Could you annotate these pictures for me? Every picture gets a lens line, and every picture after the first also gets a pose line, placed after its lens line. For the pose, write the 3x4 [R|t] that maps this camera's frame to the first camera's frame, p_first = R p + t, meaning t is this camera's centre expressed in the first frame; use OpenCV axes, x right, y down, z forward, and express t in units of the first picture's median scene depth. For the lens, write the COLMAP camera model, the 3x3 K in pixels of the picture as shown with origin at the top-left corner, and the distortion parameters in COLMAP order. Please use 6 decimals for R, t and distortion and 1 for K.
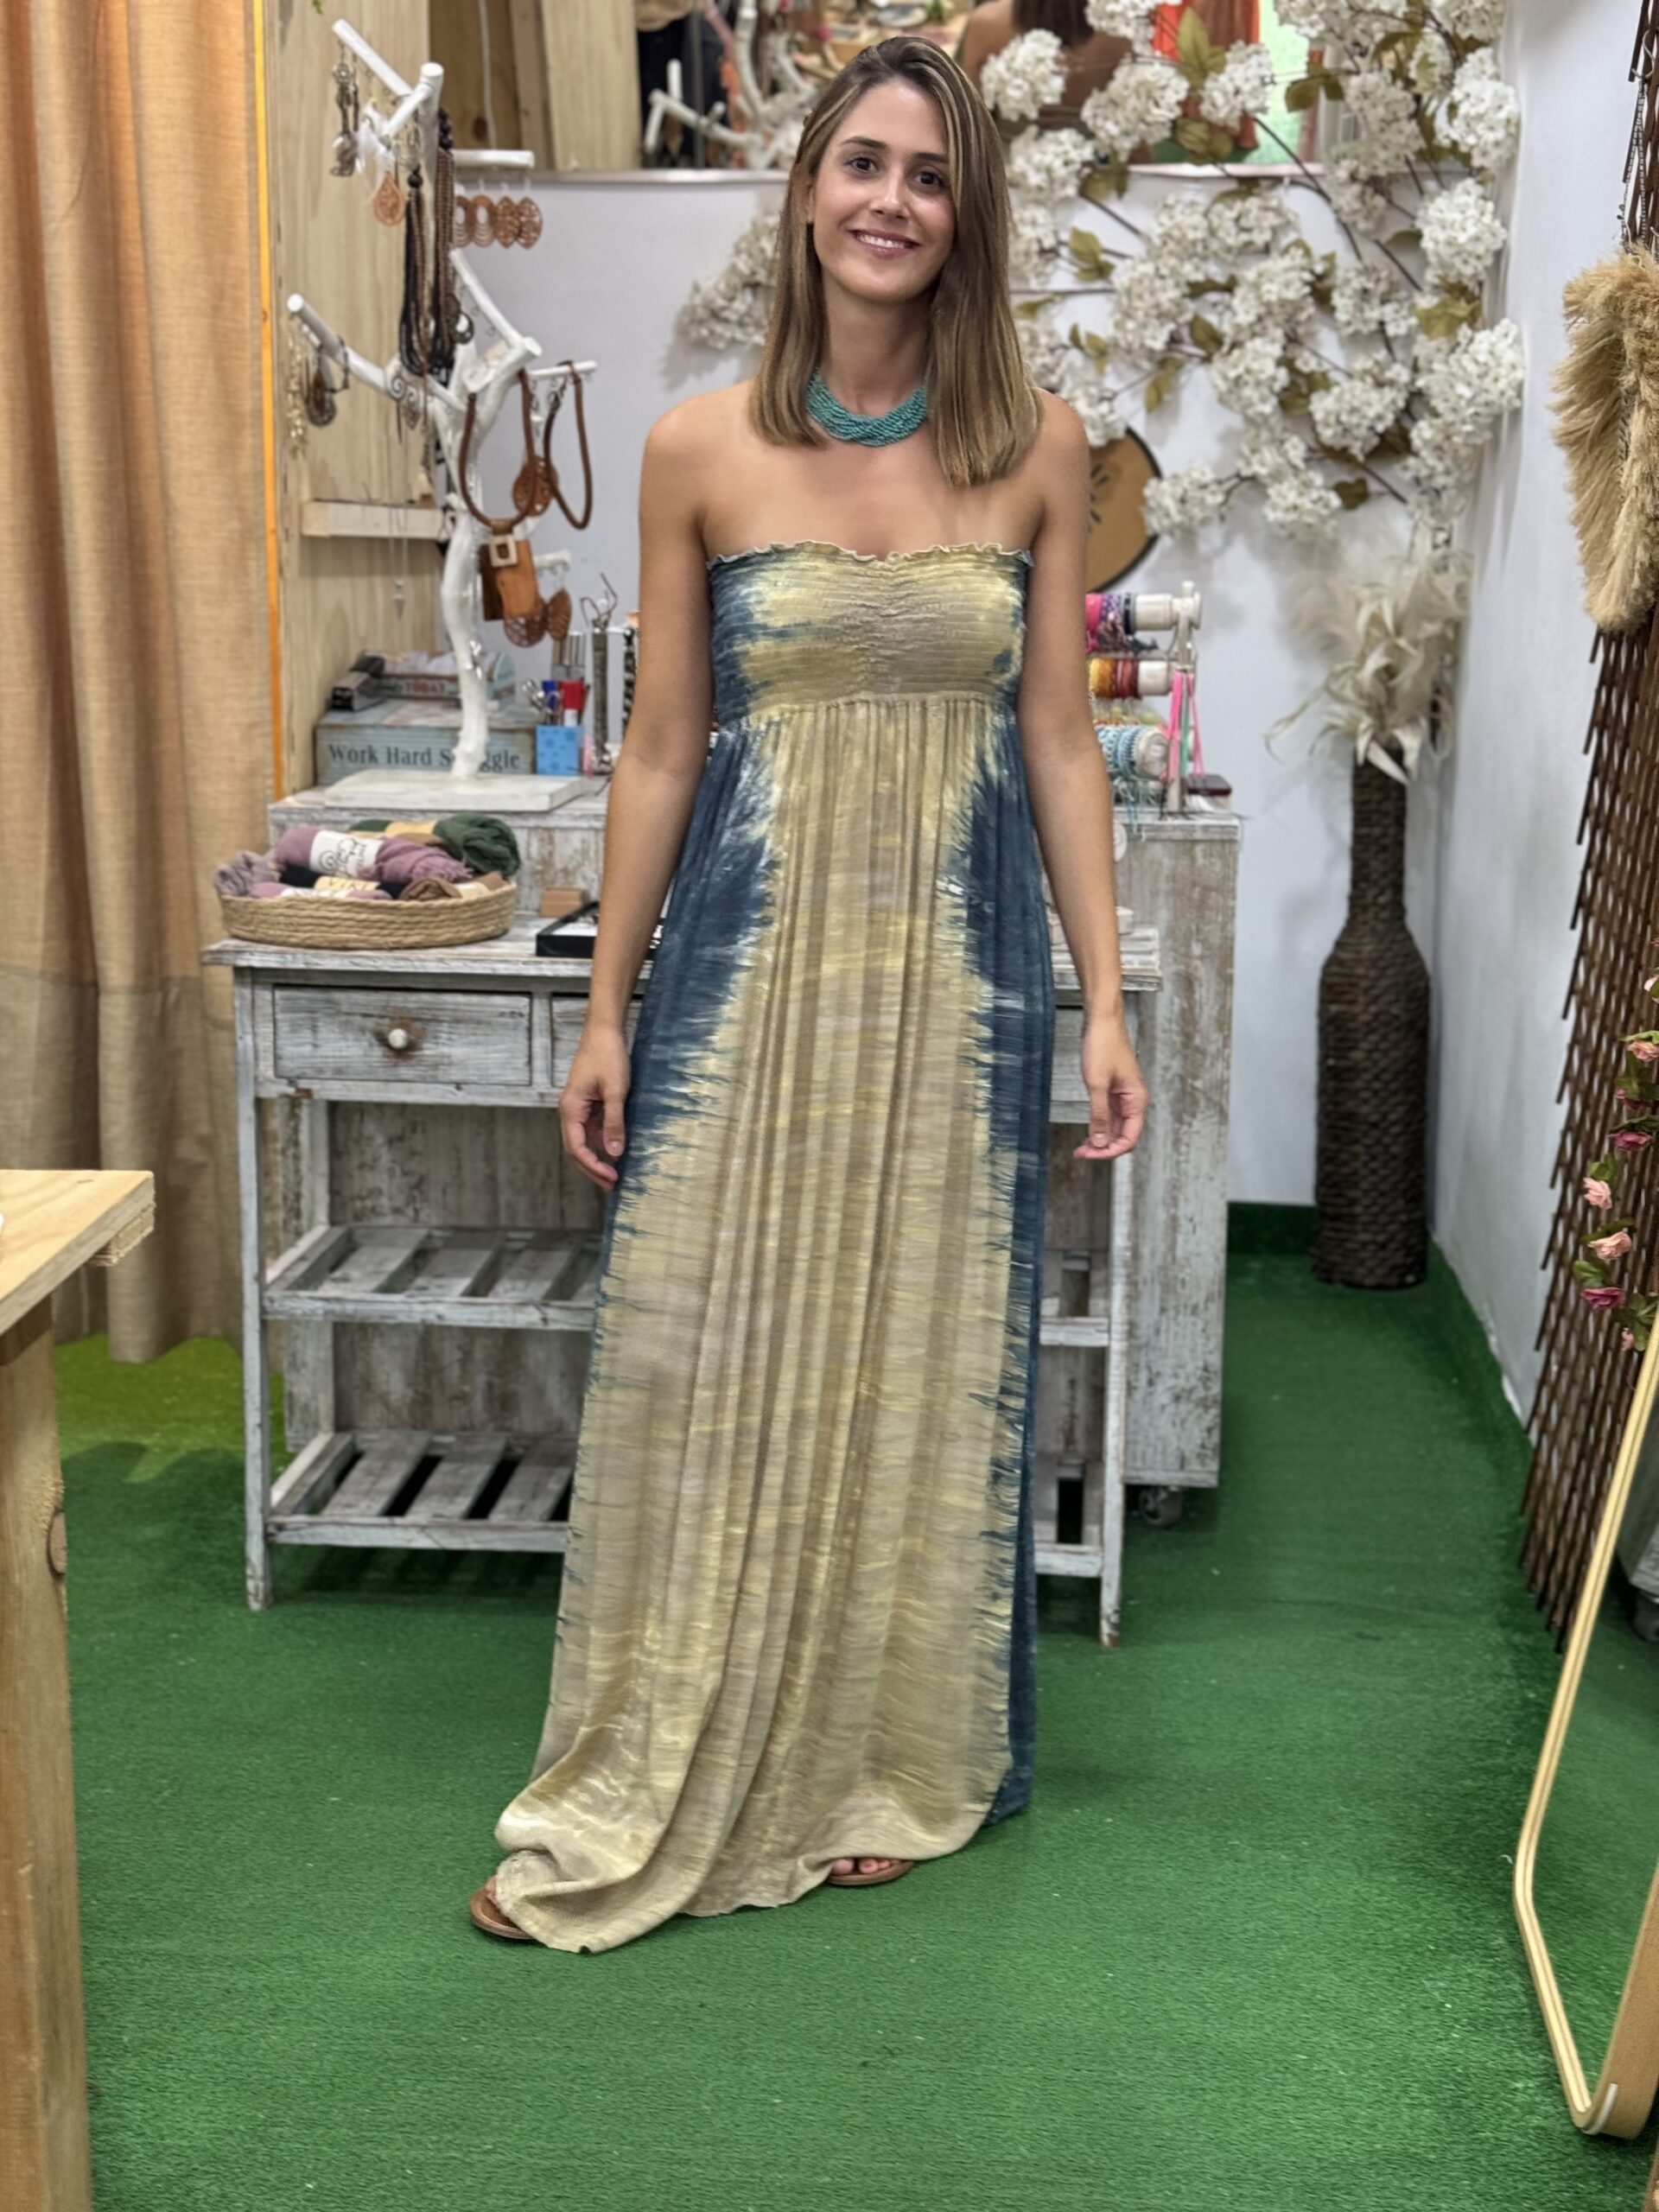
lens RADIAL K [[3080.7, 0, 792.3], [0, 3080.7, 1115.9], [0, 0, 1]] dist [0.111686, 0.000000]
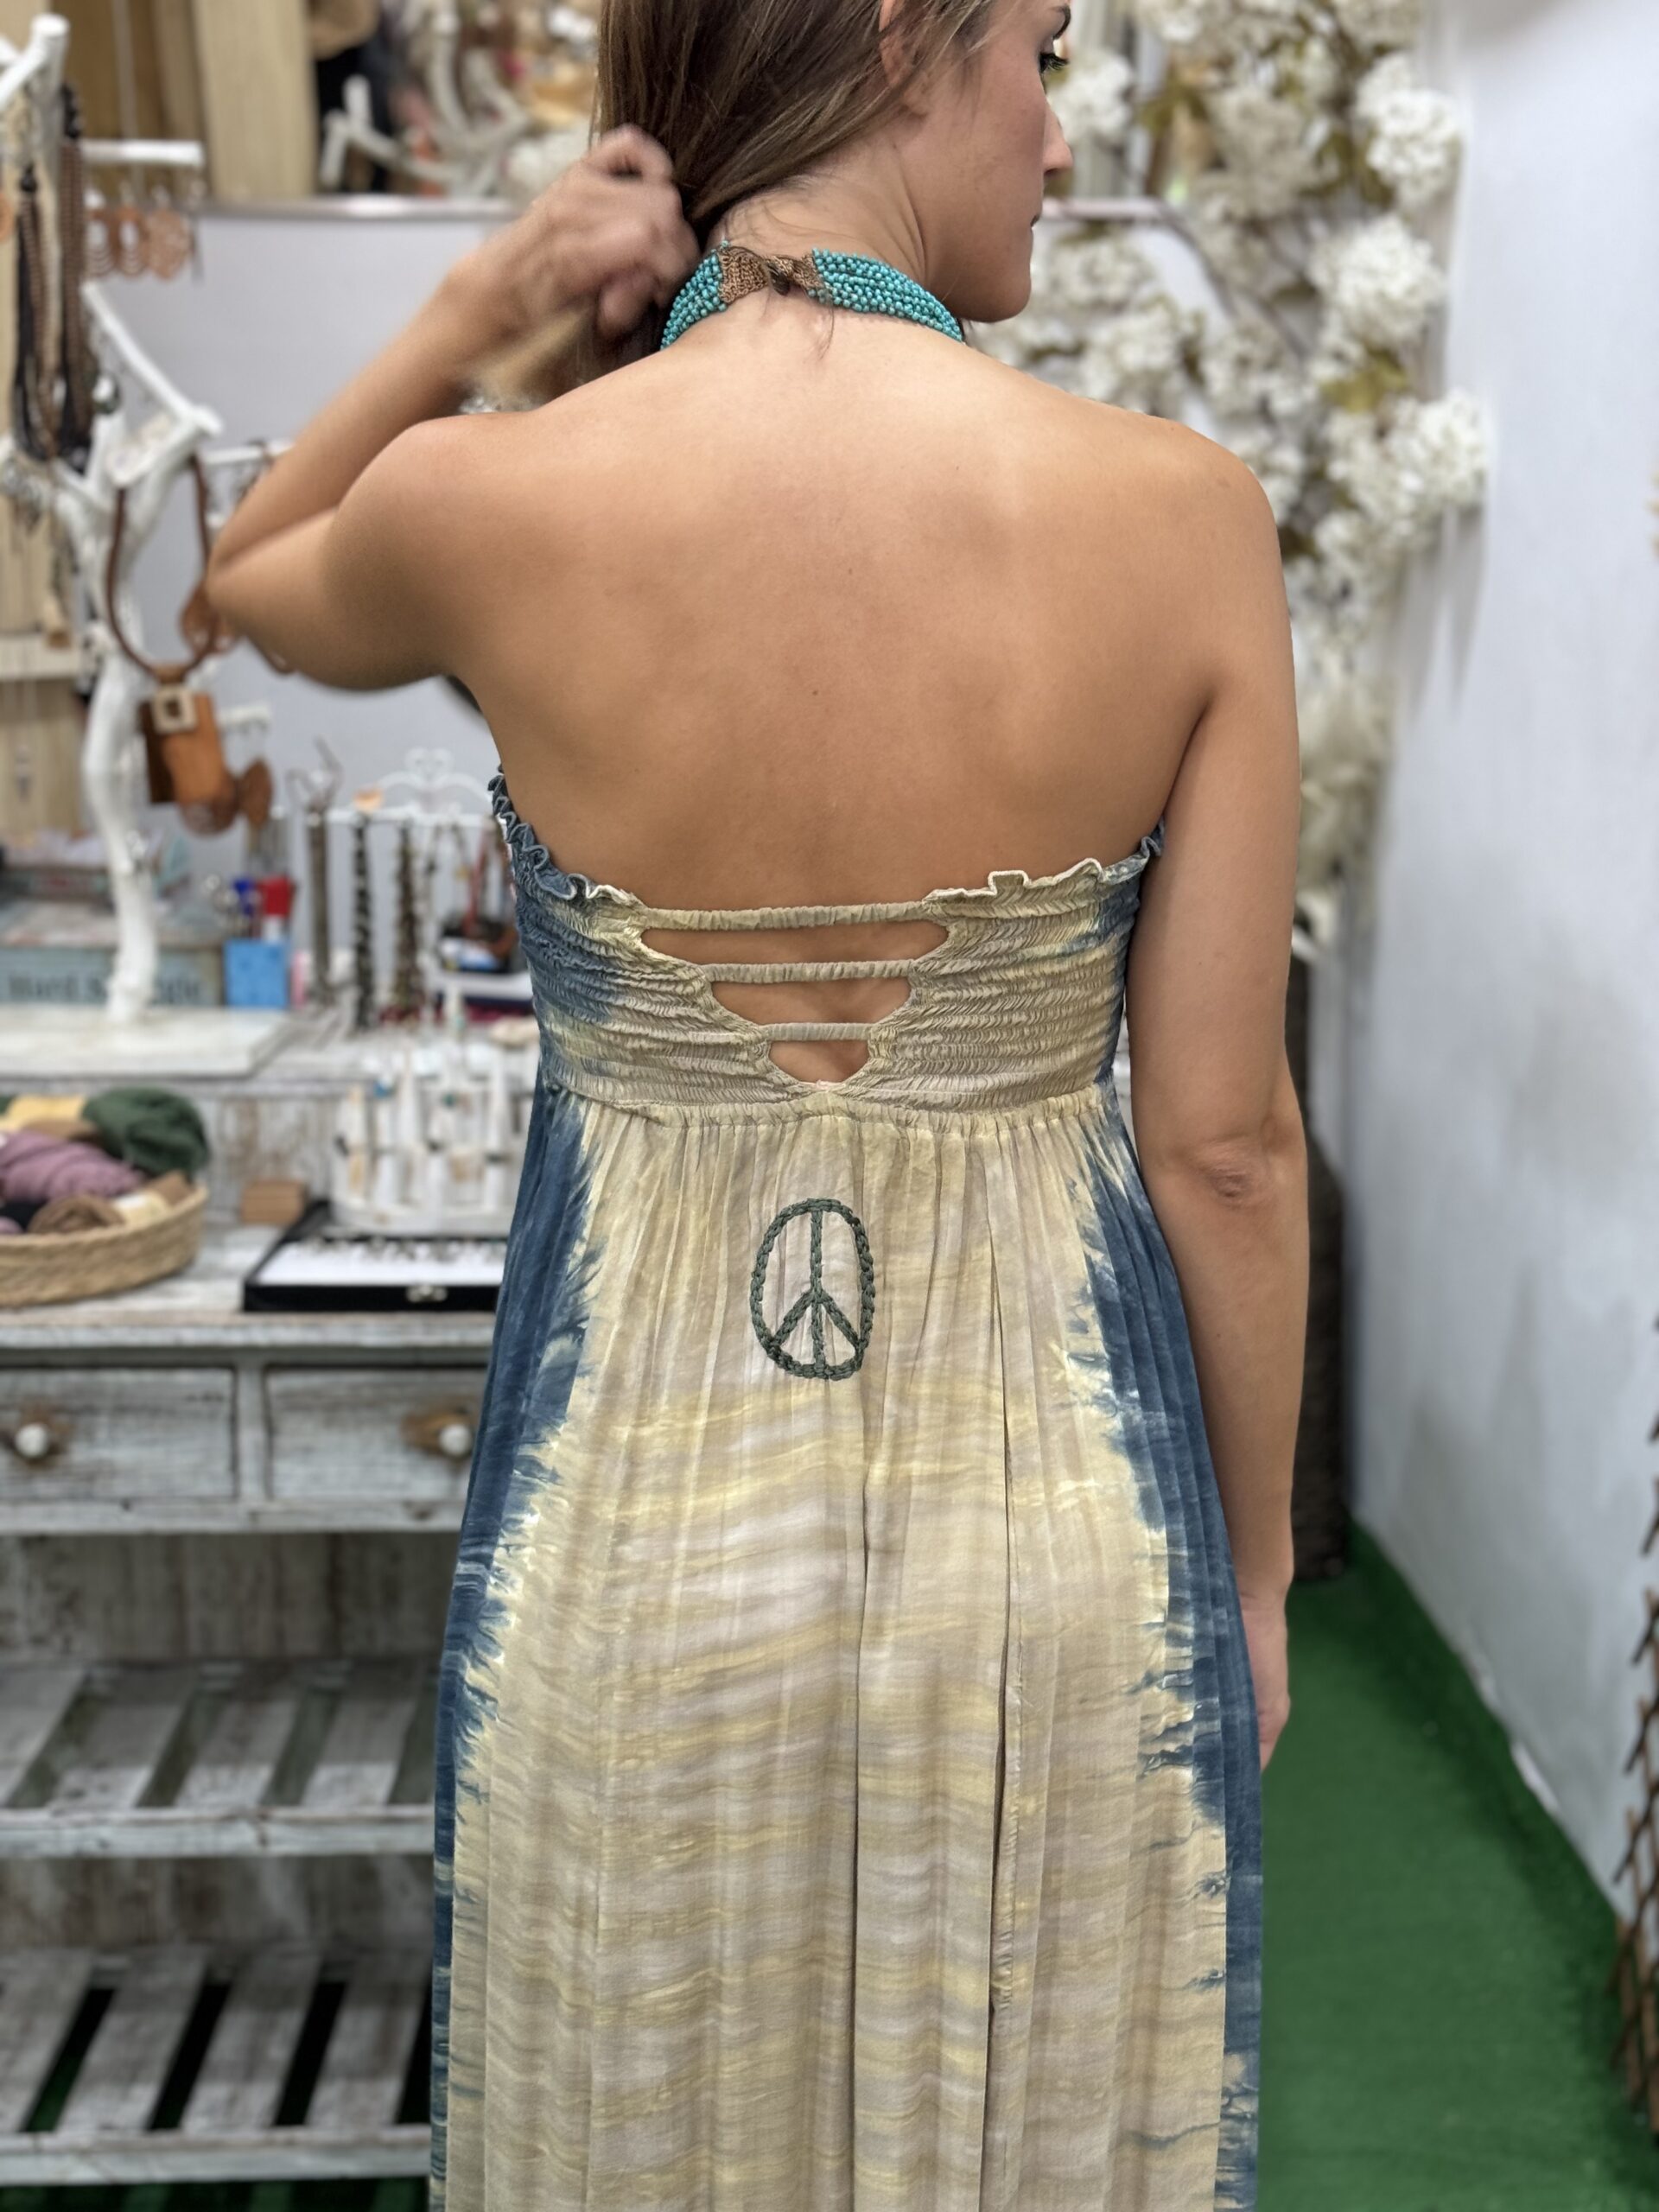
lens RADIAL K [[3080.7, 0, 850.1], [0, 3080.7, 1109.8], [0, 0, 1]] dist [0.111686, 0.000000]
pose [[0.991922, -0.028000, 0.123718, -0.028888], [0.031142, 0.999238, -0.023538, -0.066010], [-0.122965, 0.027201, 0.992038, 0.267665]]
